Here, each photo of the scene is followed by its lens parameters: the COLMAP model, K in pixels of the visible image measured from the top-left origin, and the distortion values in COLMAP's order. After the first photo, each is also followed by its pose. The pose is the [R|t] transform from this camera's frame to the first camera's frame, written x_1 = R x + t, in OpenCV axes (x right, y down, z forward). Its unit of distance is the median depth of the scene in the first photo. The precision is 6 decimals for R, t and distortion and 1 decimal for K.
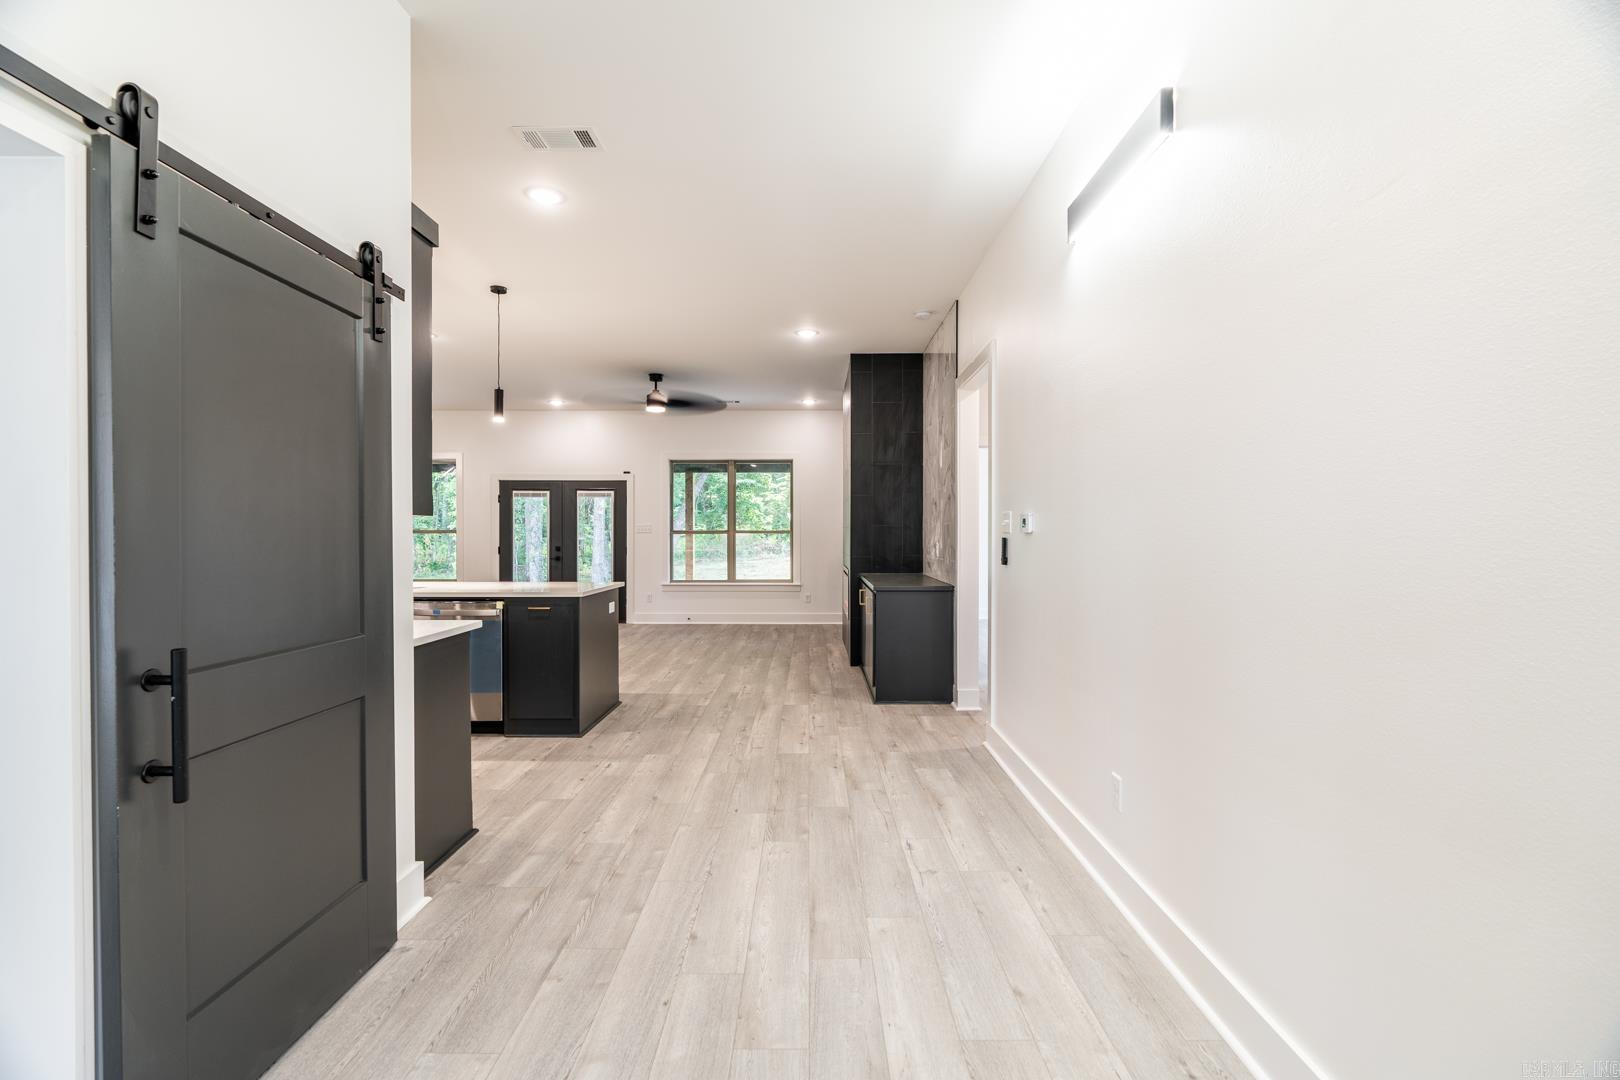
lens RADIAL K [[739.6, 0, 802.8], [0, 739.6, 535.4], [0, 0, 1]] dist [-0.006201, 0.001938]
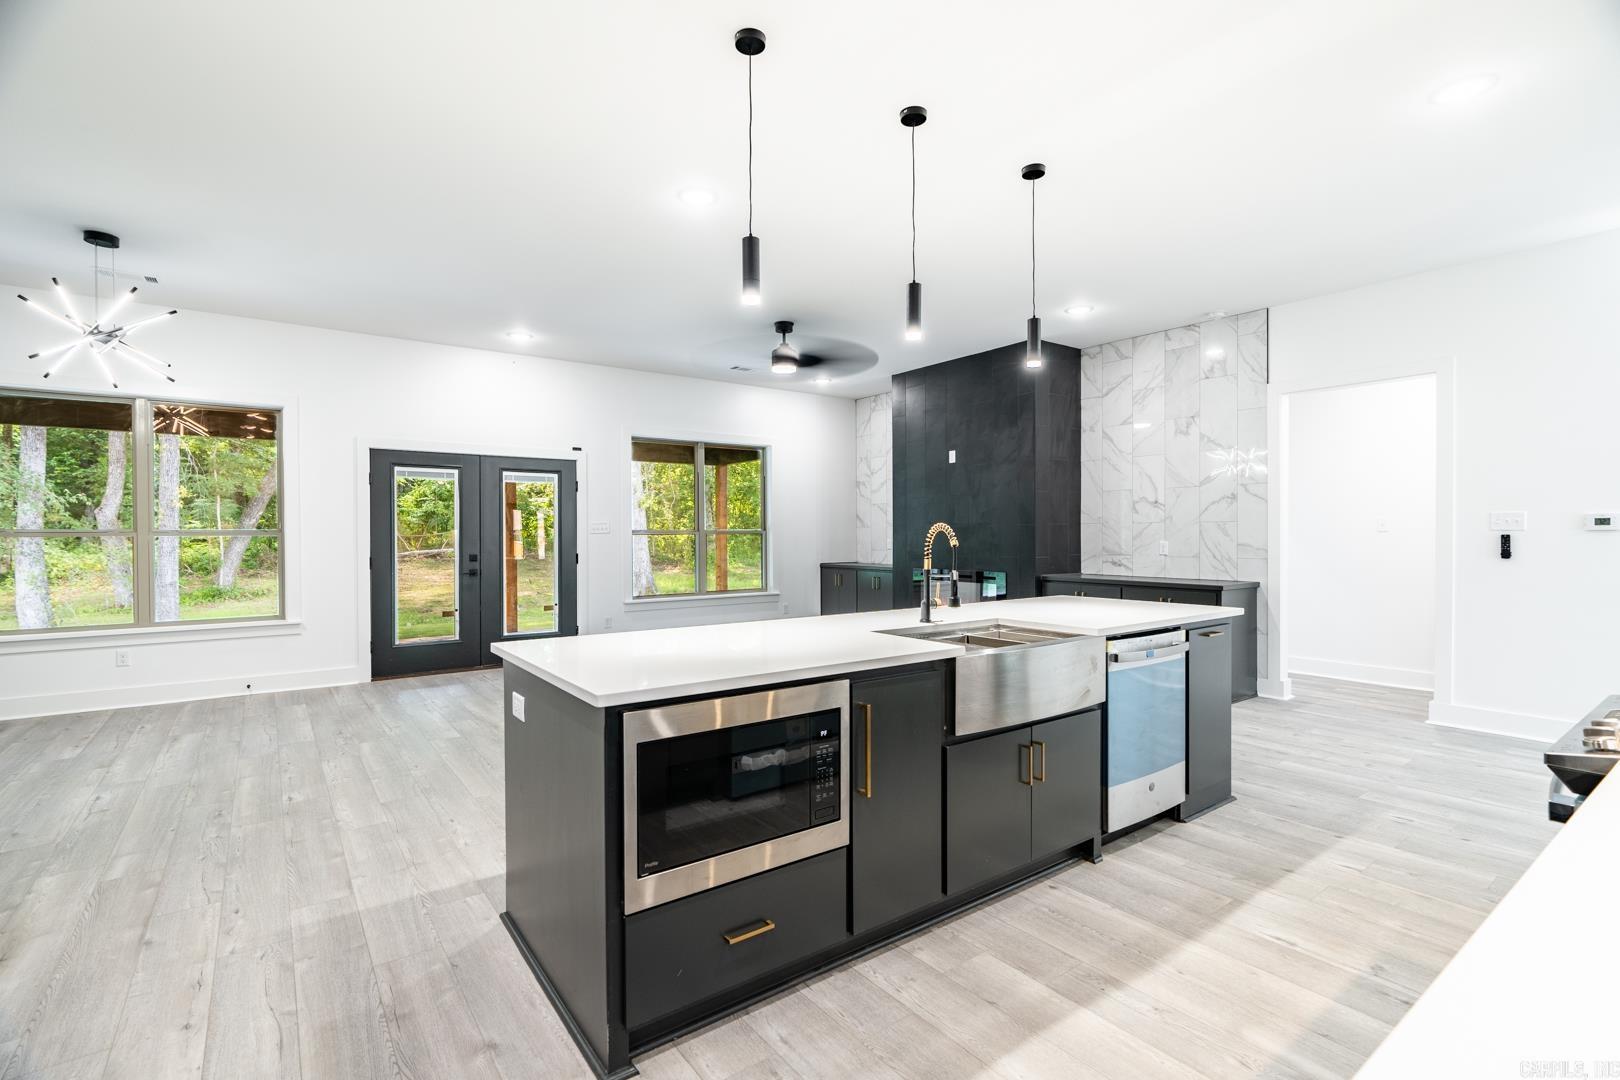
lens RADIAL K [[739.6, 0, 801.9], [0, 739.6, 545.2], [0, 0, 1]] dist [-0.006201, 0.001938]
pose [[0.795266, -0.013630, 0.606107, -0.557500], [0.006428, 0.999881, 0.014051, -0.000853], [-0.606226, -0.007278, 0.795259, 0.334737]]
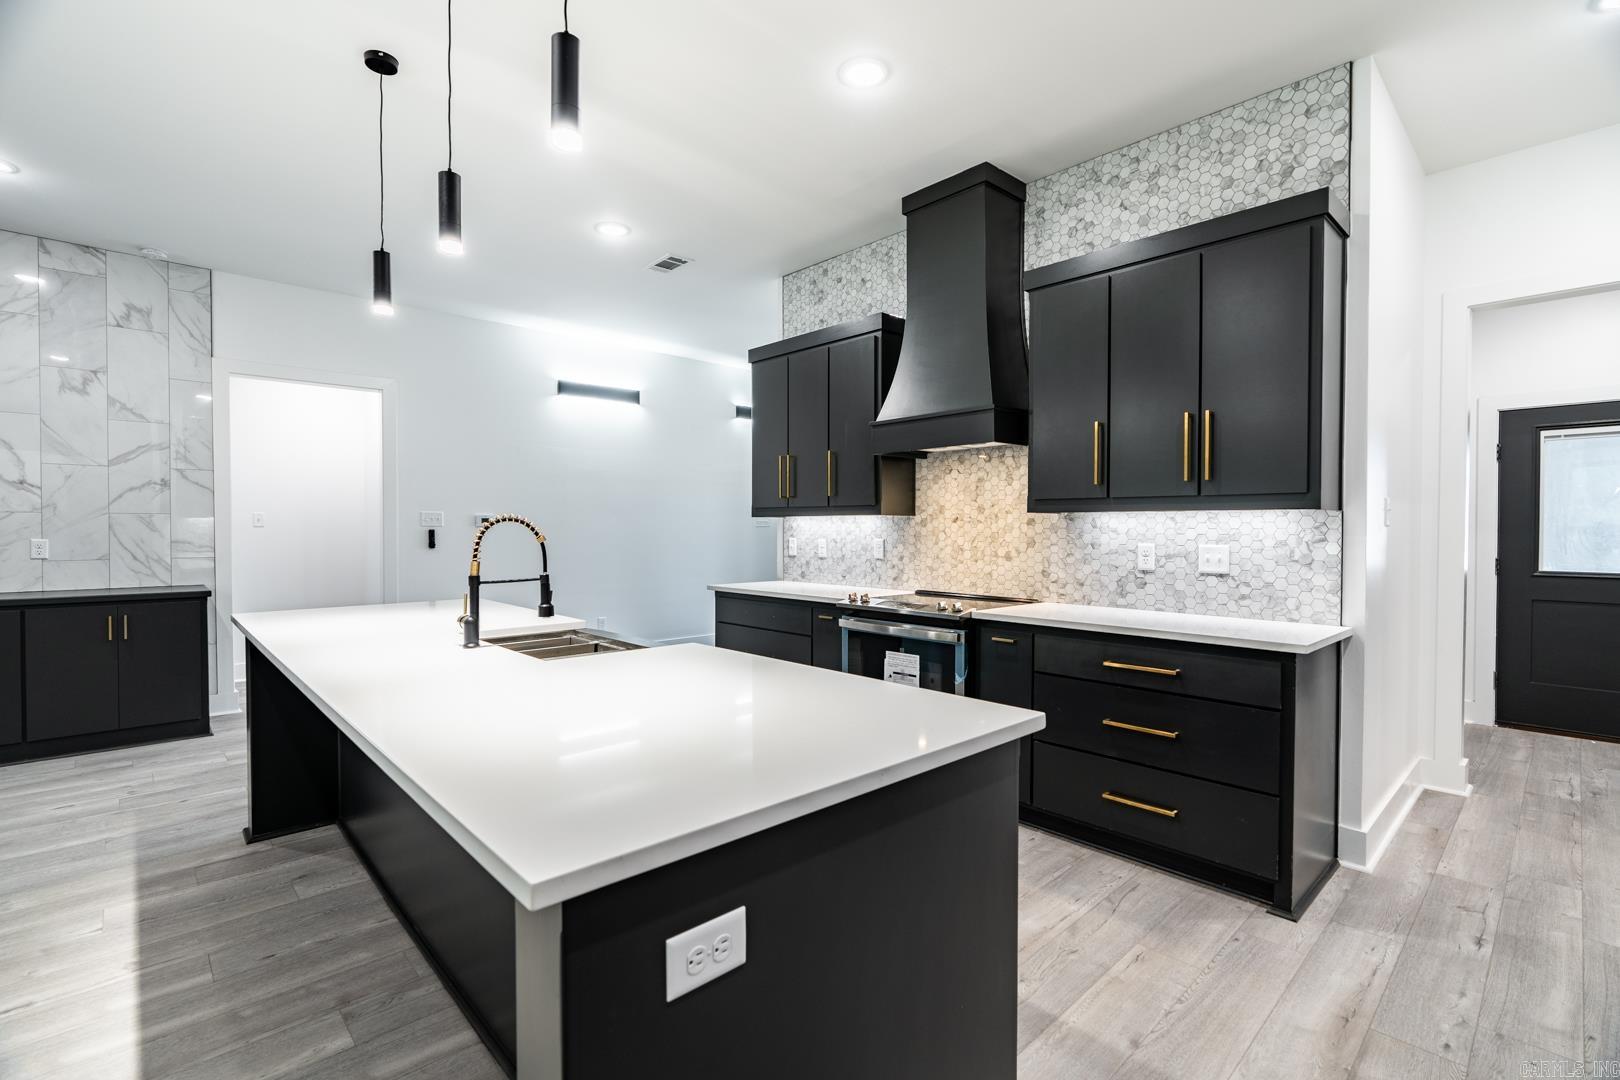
lens RADIAL K [[739.6, 0, 812.3], [0, 739.6, 536.8], [0, 0, 1]] dist [-0.006201, 0.001938]
pose [[-0.698314, -0.011401, 0.715701, -0.564437], [0.000294, 0.999868, 0.016214, -0.001781], [-0.715792, 0.011533, -0.698218, 0.649681]]
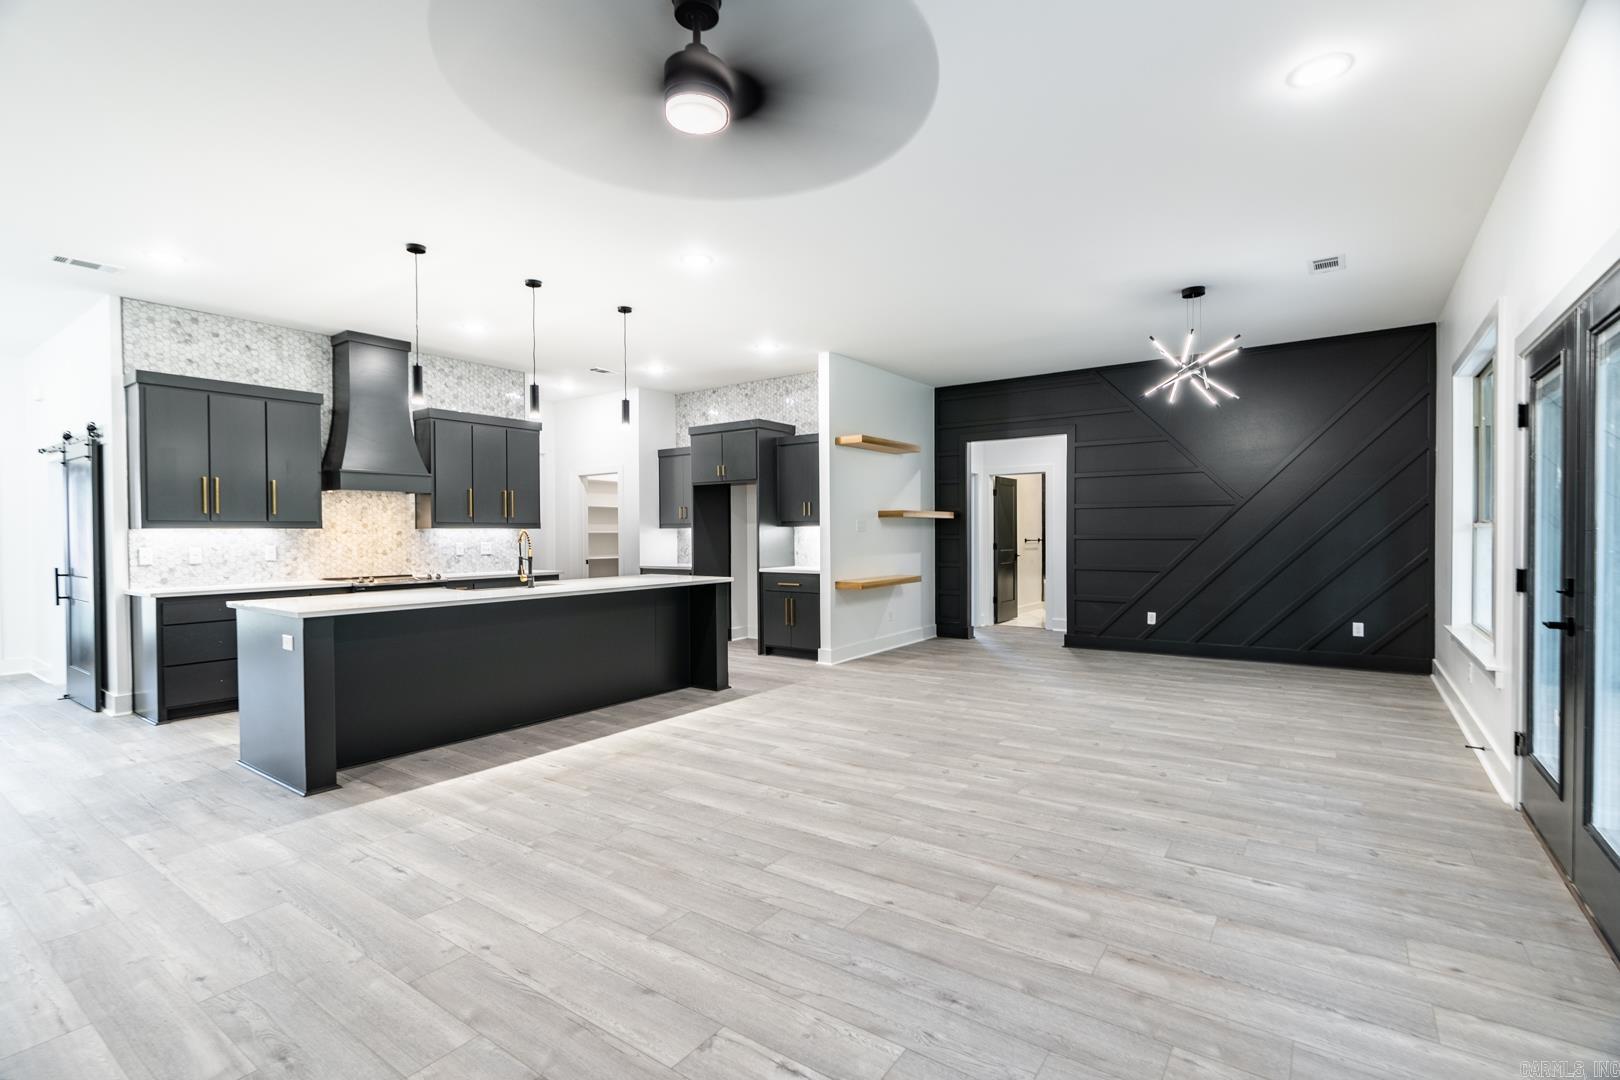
lens RADIAL K [[739.6, 0, 806.6], [0, 739.6, 562.2], [0, 0, 1]] dist [-0.006201, 0.001938]
pose [[-0.570527, 0.035380, -0.820517, 0.016465], [0.004379, 0.999188, 0.040040, -0.002066], [0.821267, 0.019251, -0.570219, 1.041365]]
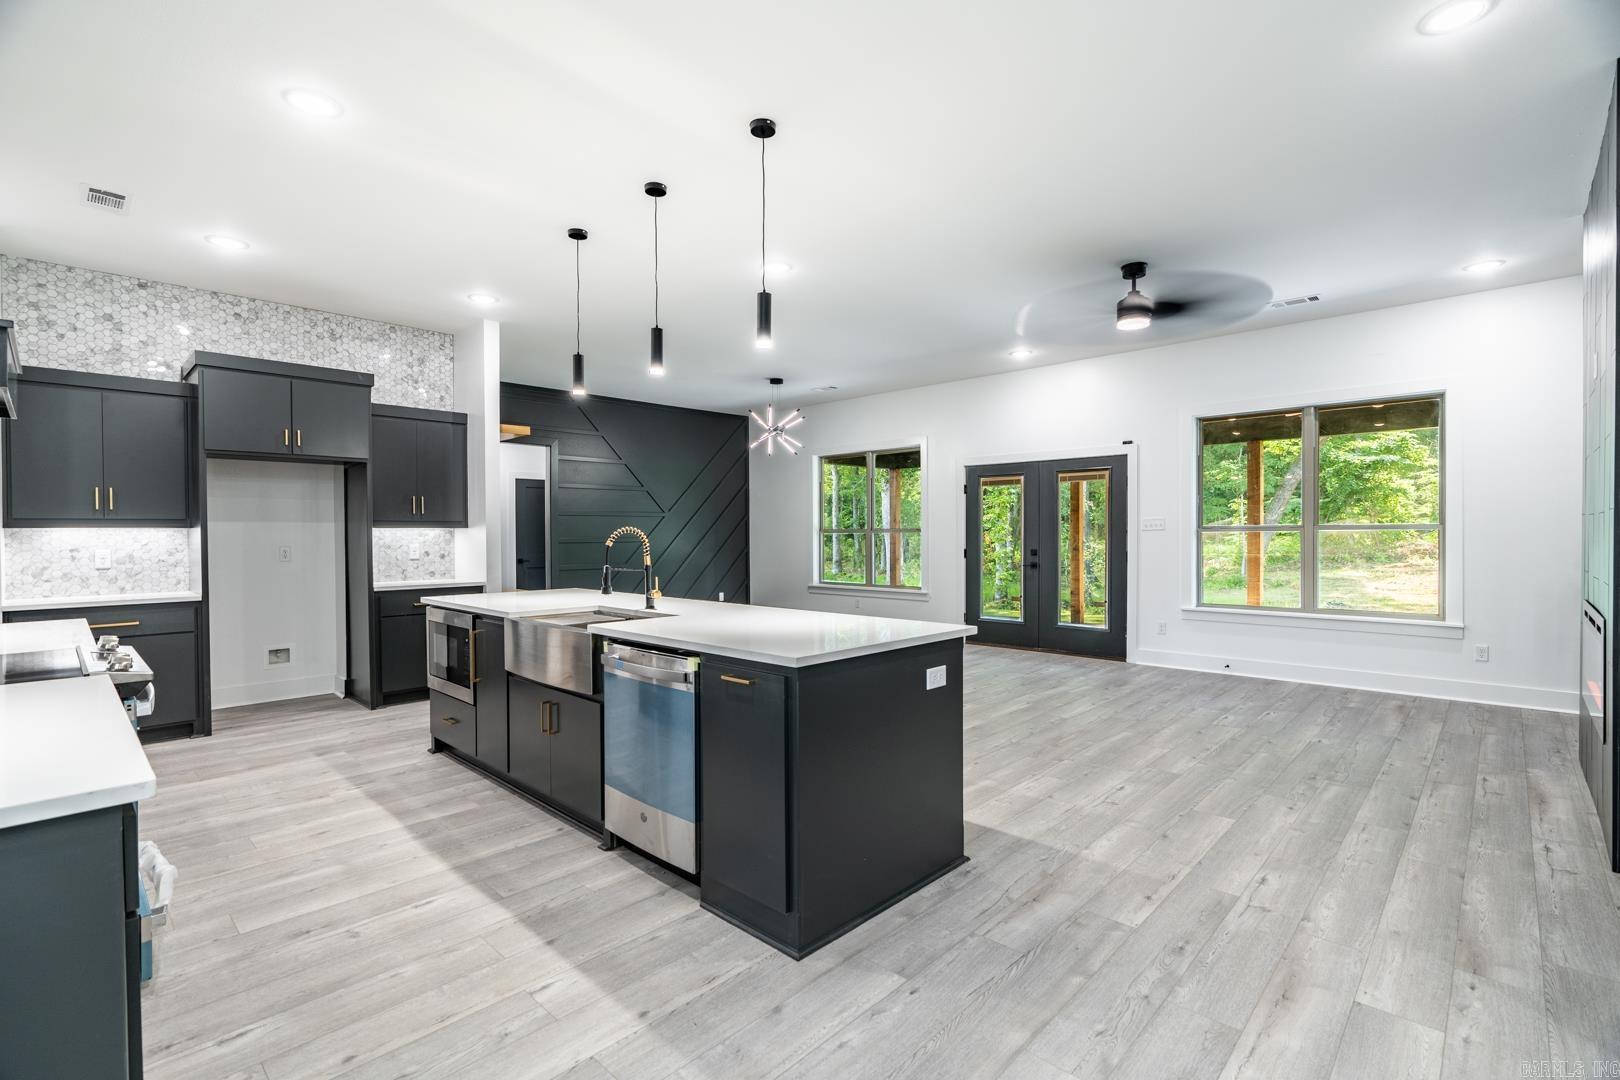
lens RADIAL K [[739.6, 0, 808.5], [0, 739.6, 544.5], [0, 0, 1]] dist [-0.006201, 0.001938]
pose [[0.732122, 0.005032, -0.681155, 0.013825], [0.004675, 0.999912, 0.012411, -0.000370], [0.681158, -0.012271, 0.732034, 0.330396]]
